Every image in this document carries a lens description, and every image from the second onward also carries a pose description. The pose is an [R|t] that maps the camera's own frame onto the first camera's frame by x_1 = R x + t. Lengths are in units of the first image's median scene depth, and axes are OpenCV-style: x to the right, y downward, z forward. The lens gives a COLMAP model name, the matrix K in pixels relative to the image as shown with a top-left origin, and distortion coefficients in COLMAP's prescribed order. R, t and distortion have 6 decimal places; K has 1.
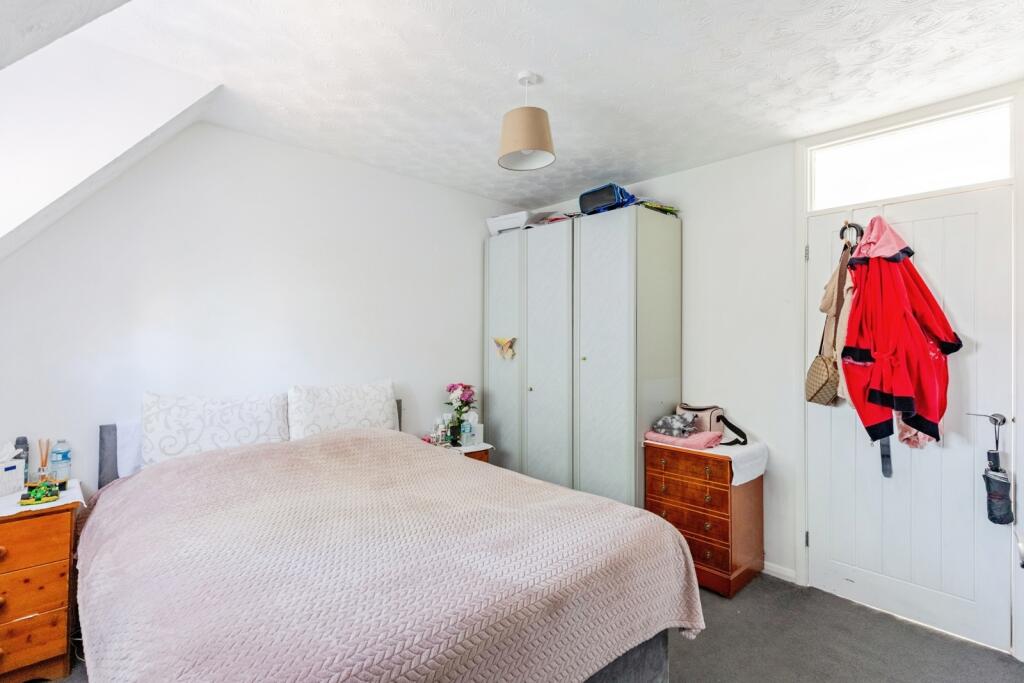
lens RADIAL K [[480.6, 0, 512.0], [0, 480.6, 341.5], [0, 0, 1]] dist [0.000290, -0.000434]
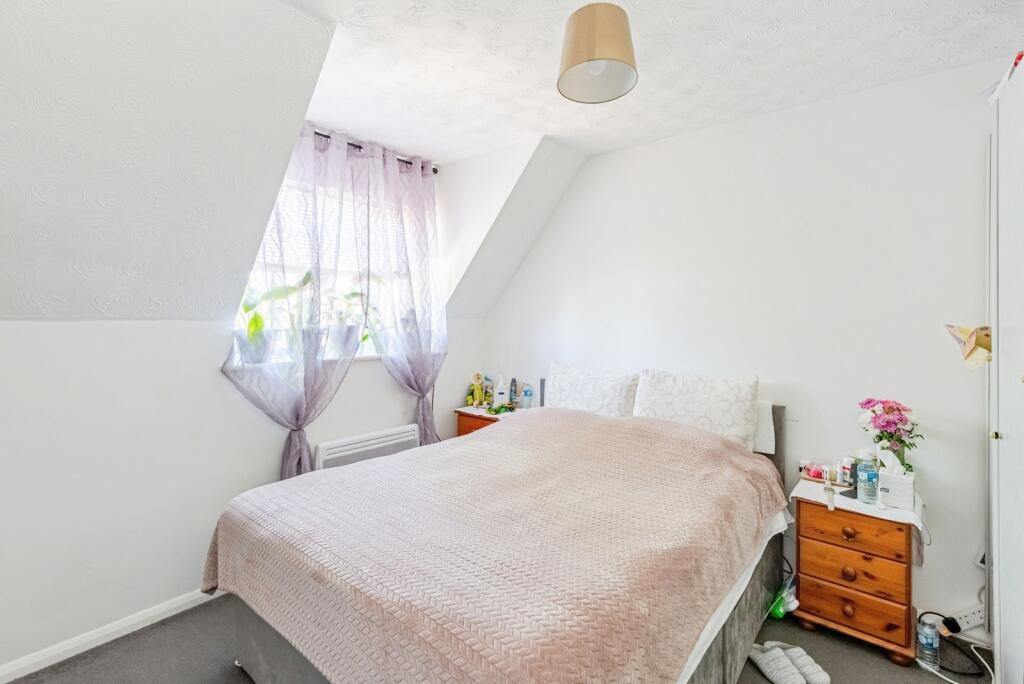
lens RADIAL K [[478.0, 0, 510.0], [0, 478.0, 318.7], [0, 0, 1]] dist [-0.000242, -0.000807]
pose [[0.113268, -0.006194, -0.993545, 0.545088], [-0.011515, 0.999905, -0.007546, -0.007121], [0.993498, 0.012295, 0.113186, 0.571839]]
